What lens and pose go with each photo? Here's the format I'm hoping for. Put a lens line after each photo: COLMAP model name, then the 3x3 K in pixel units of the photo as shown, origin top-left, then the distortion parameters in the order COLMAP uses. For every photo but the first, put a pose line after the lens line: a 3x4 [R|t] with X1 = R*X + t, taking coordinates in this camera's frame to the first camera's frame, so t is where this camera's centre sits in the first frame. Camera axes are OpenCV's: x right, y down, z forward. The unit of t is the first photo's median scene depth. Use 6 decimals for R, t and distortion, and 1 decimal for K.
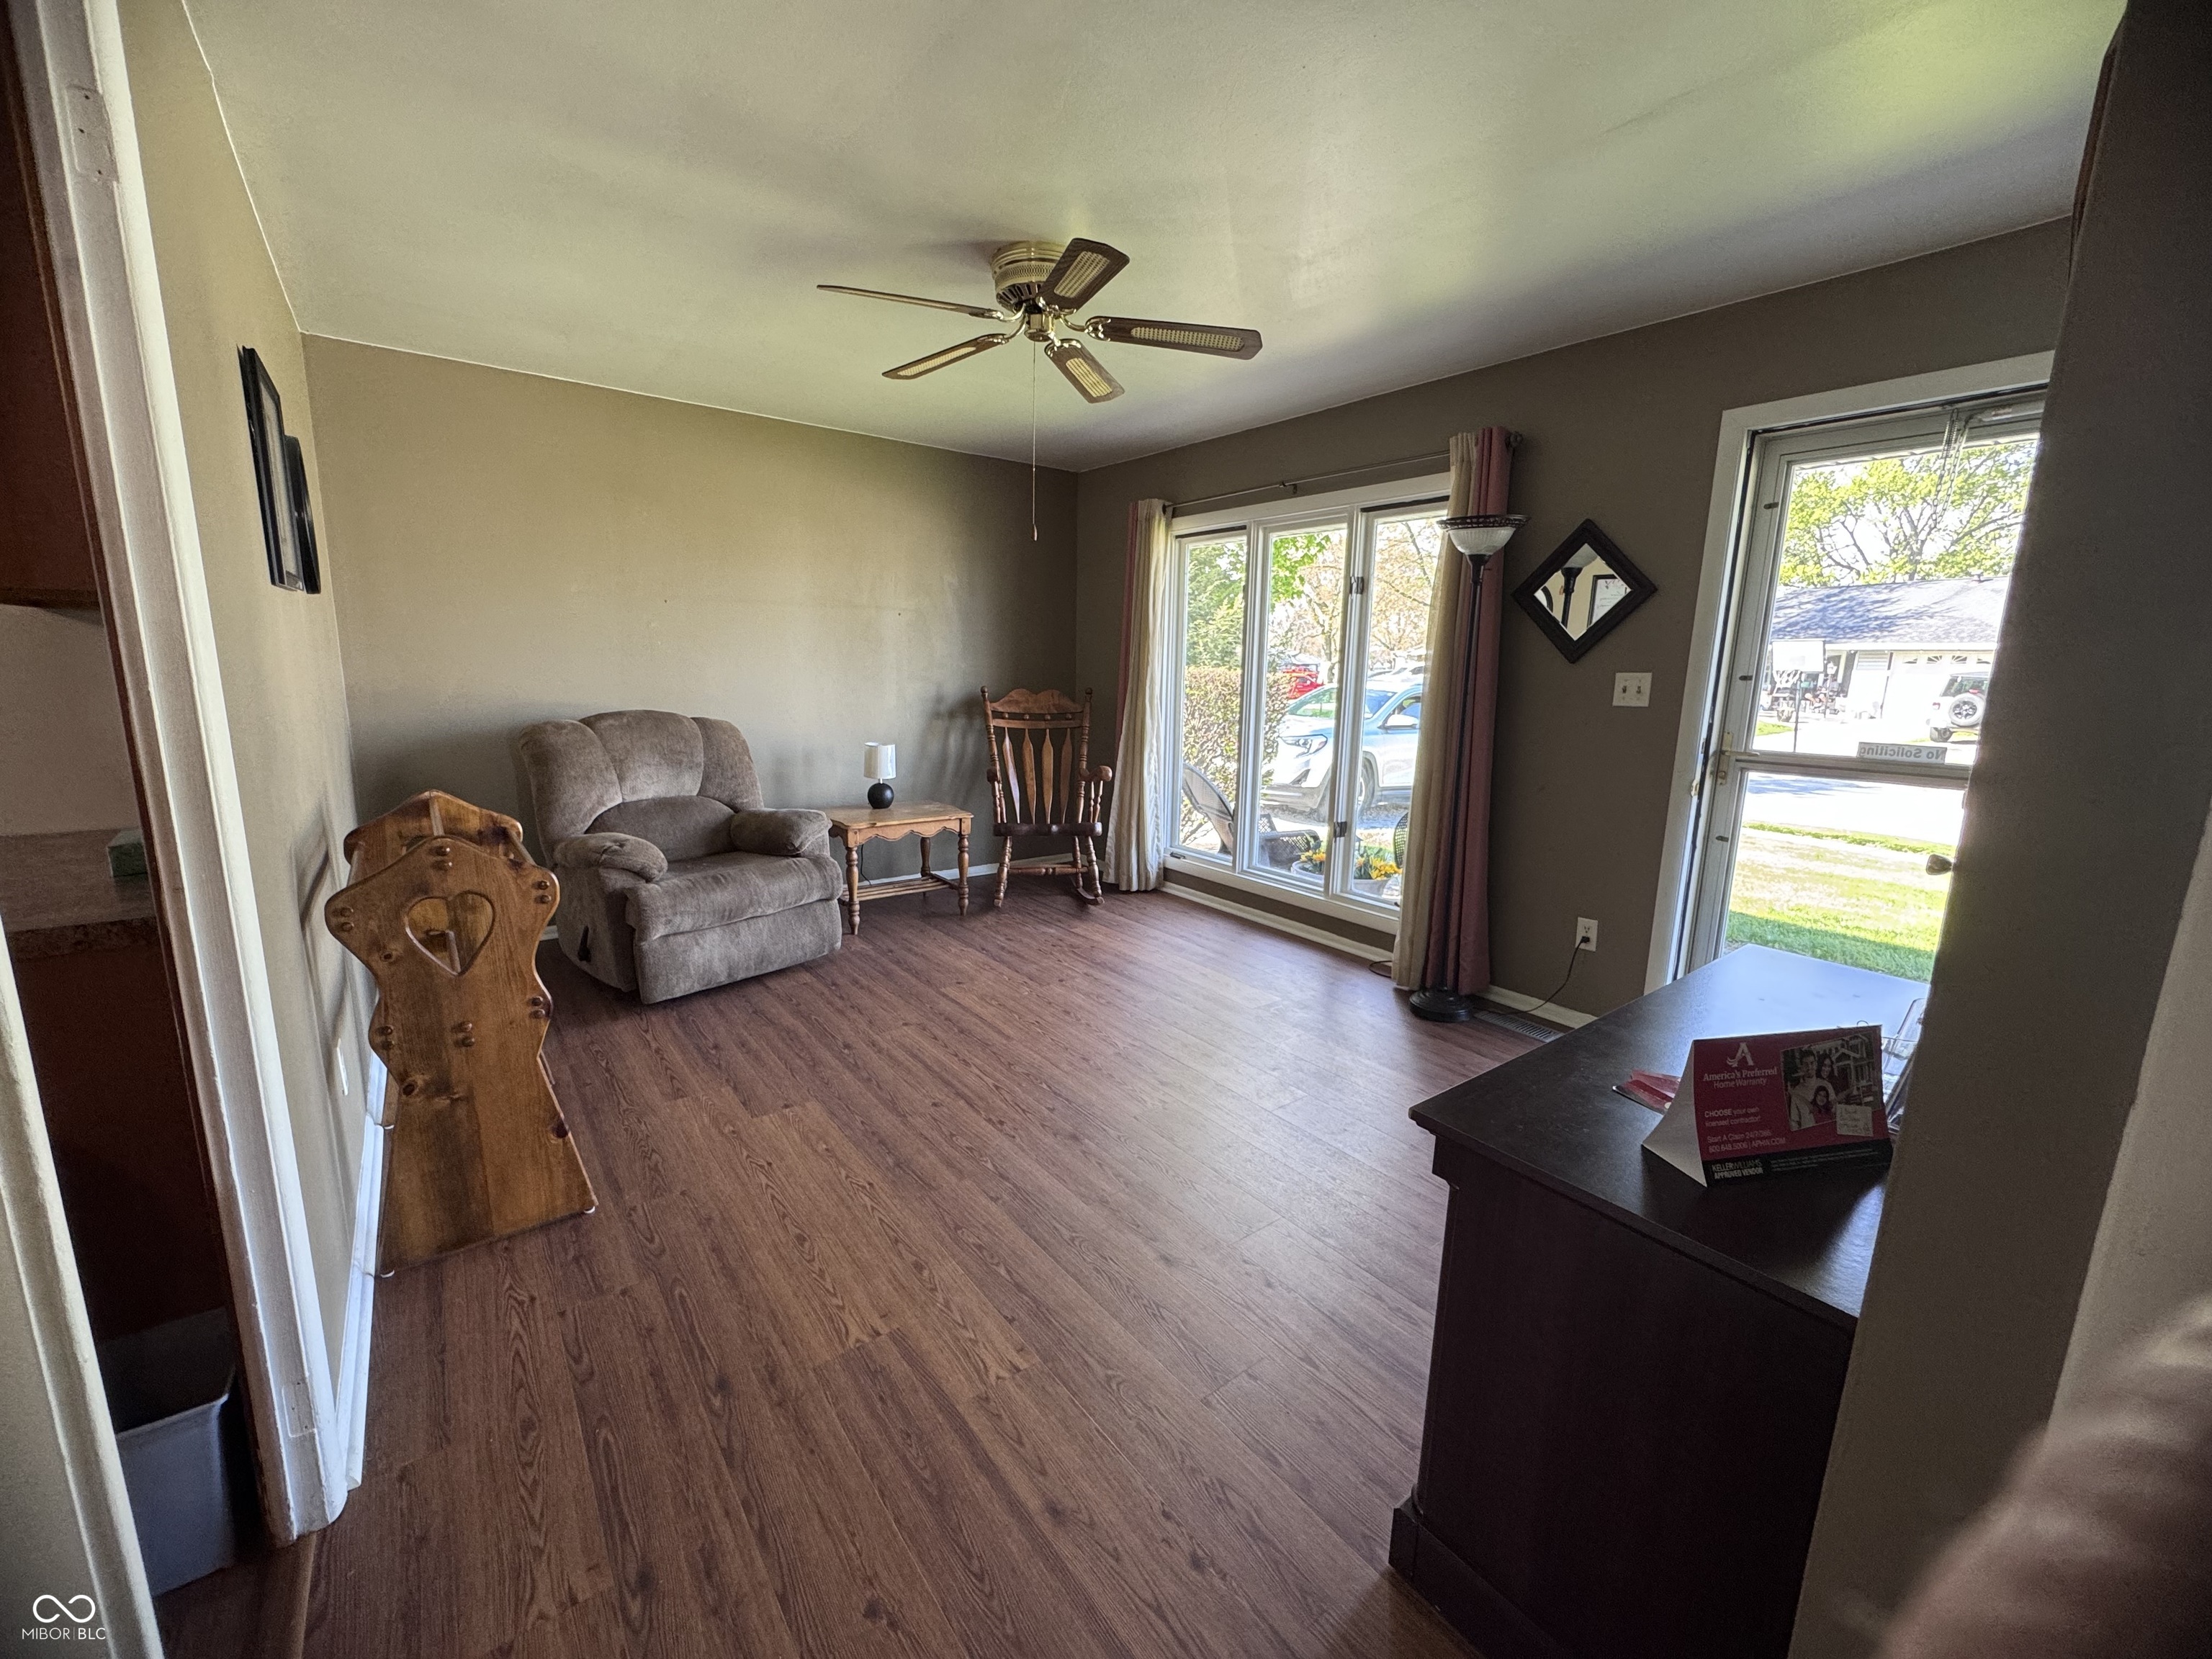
lens RADIAL K [[881.4, 0, 1097.8], [0, 881.4, 828.0], [0, 0, 1]] dist [0.000079, -0.000638]
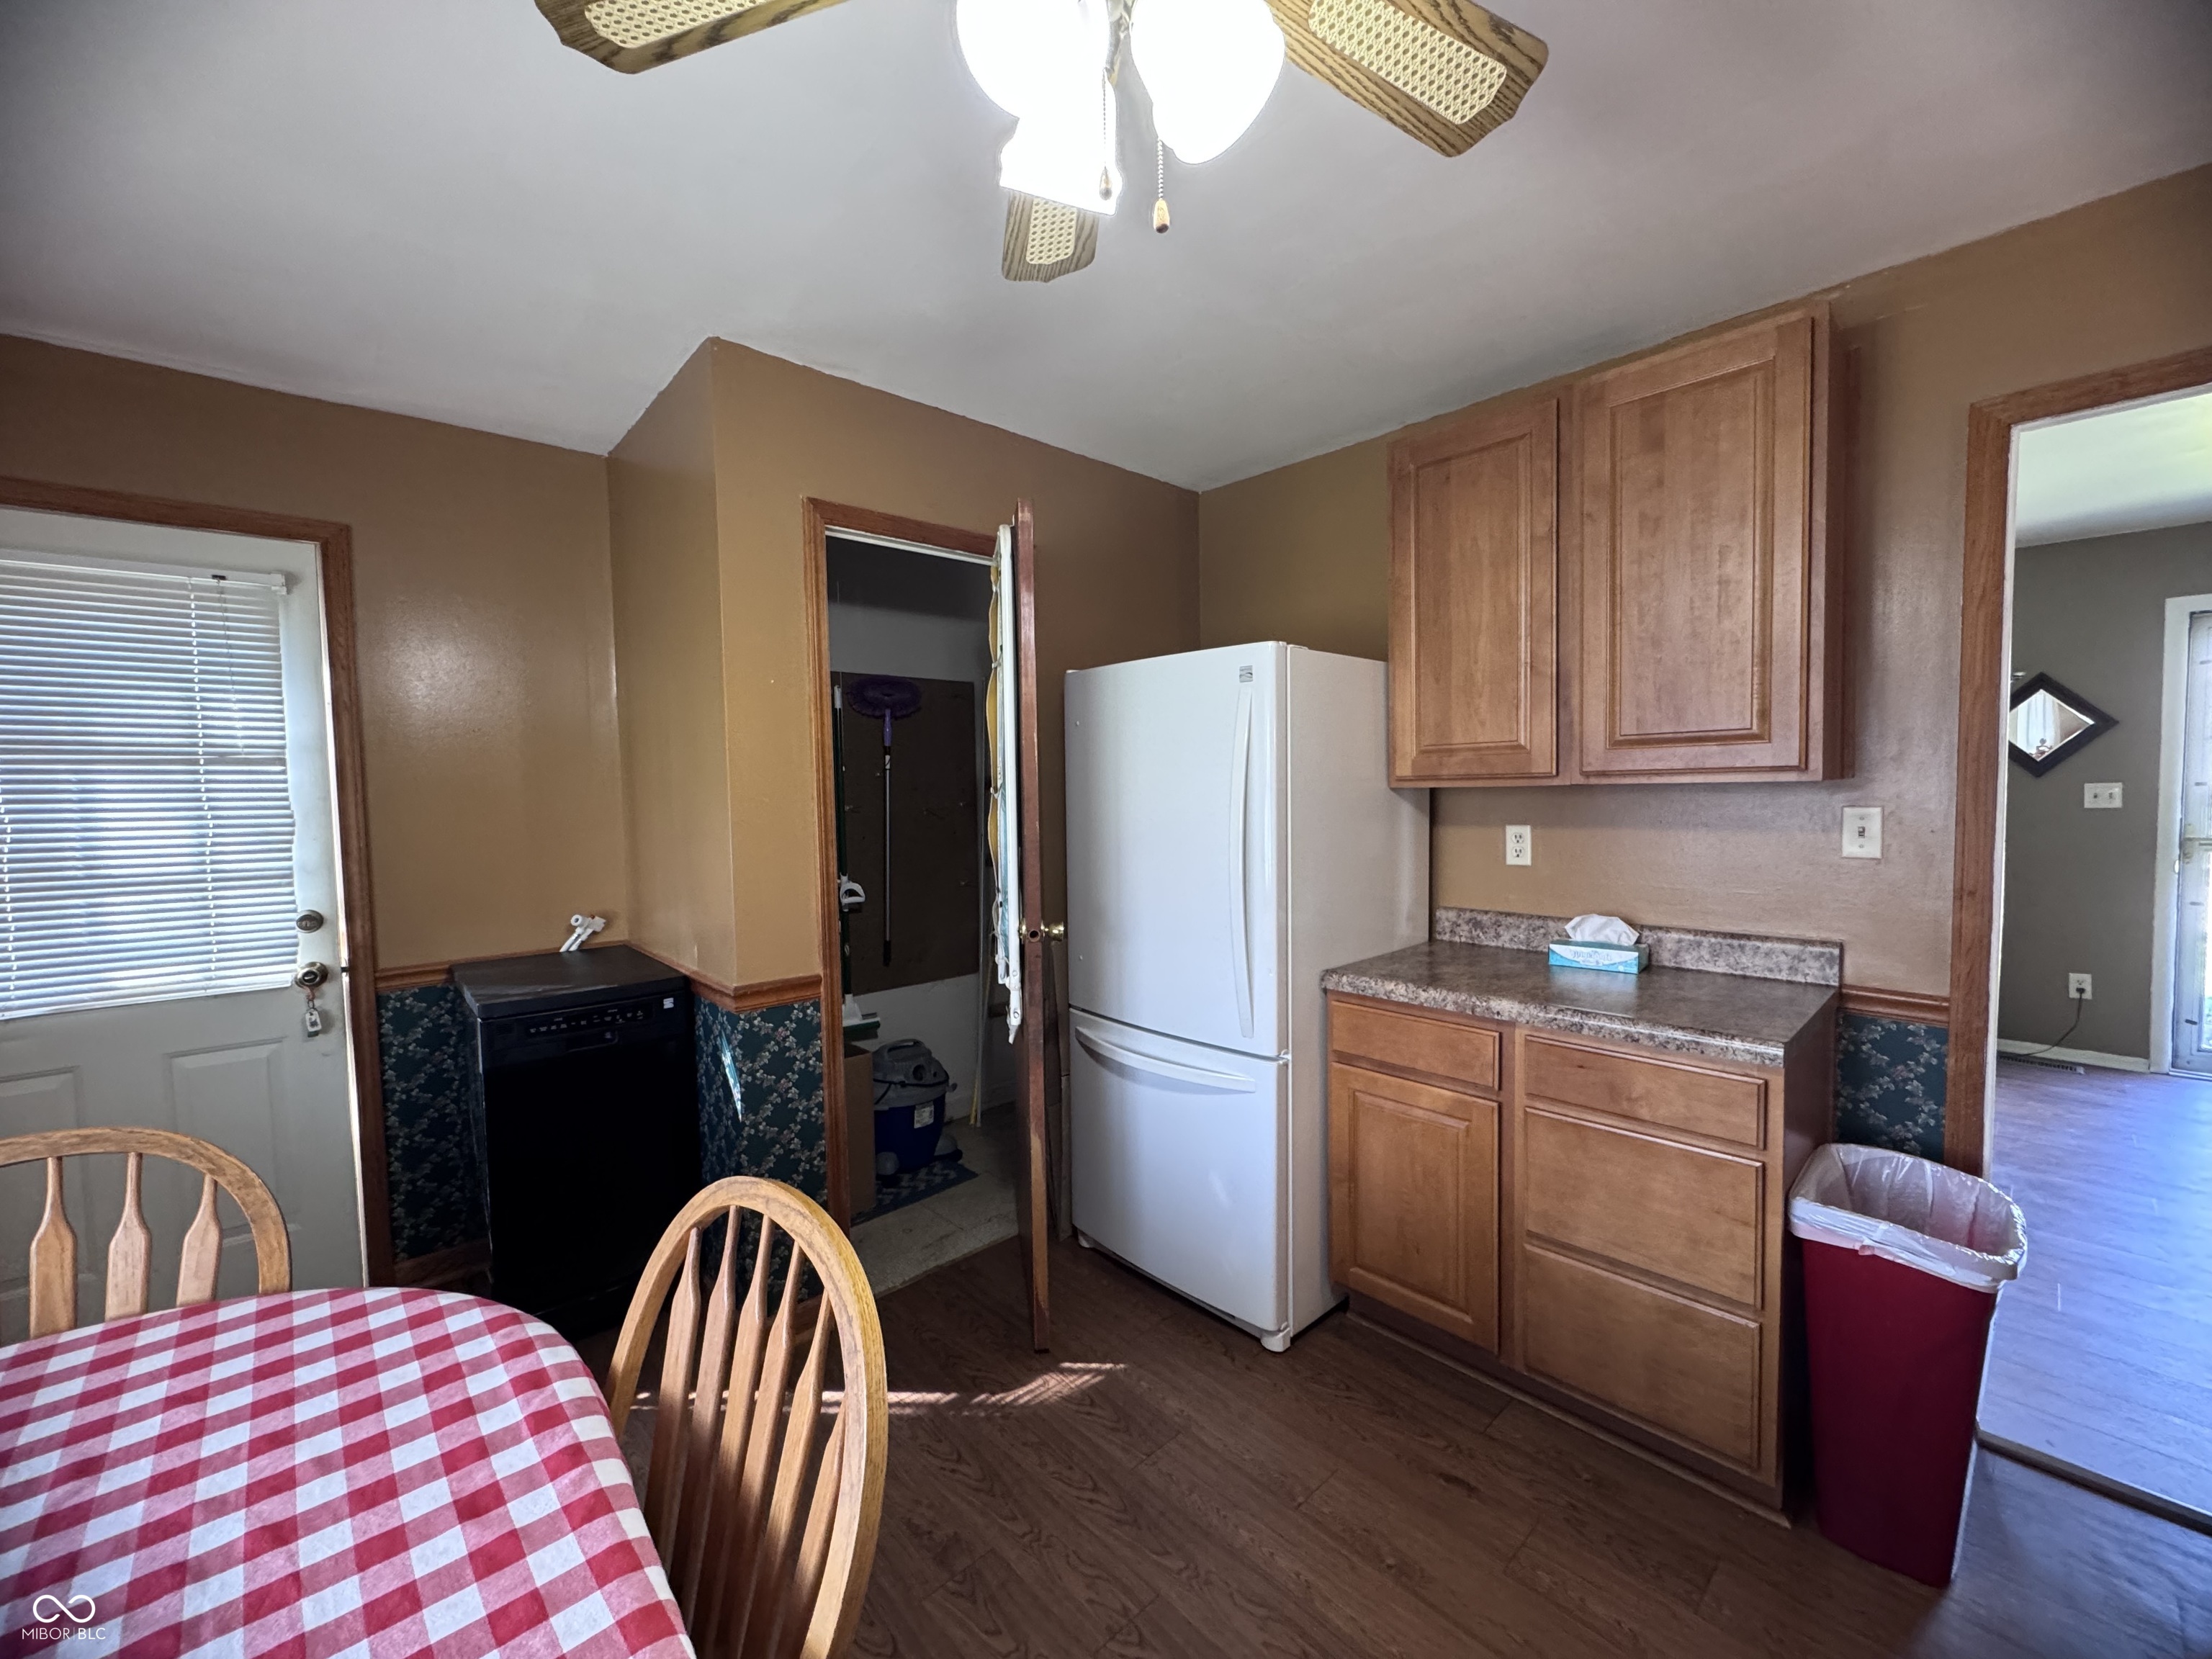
lens RADIAL K [[881.4, 0, 1107.5], [0, 881.4, 831.9], [0, 0, 1]] dist [0.000079, -0.000638]
pose [[0.994349, -0.042356, 0.097347, -1.020731], [0.055240, 0.989478, -0.133727, -0.007973], [-0.090658, 0.138348, 0.986226, -0.166666]]
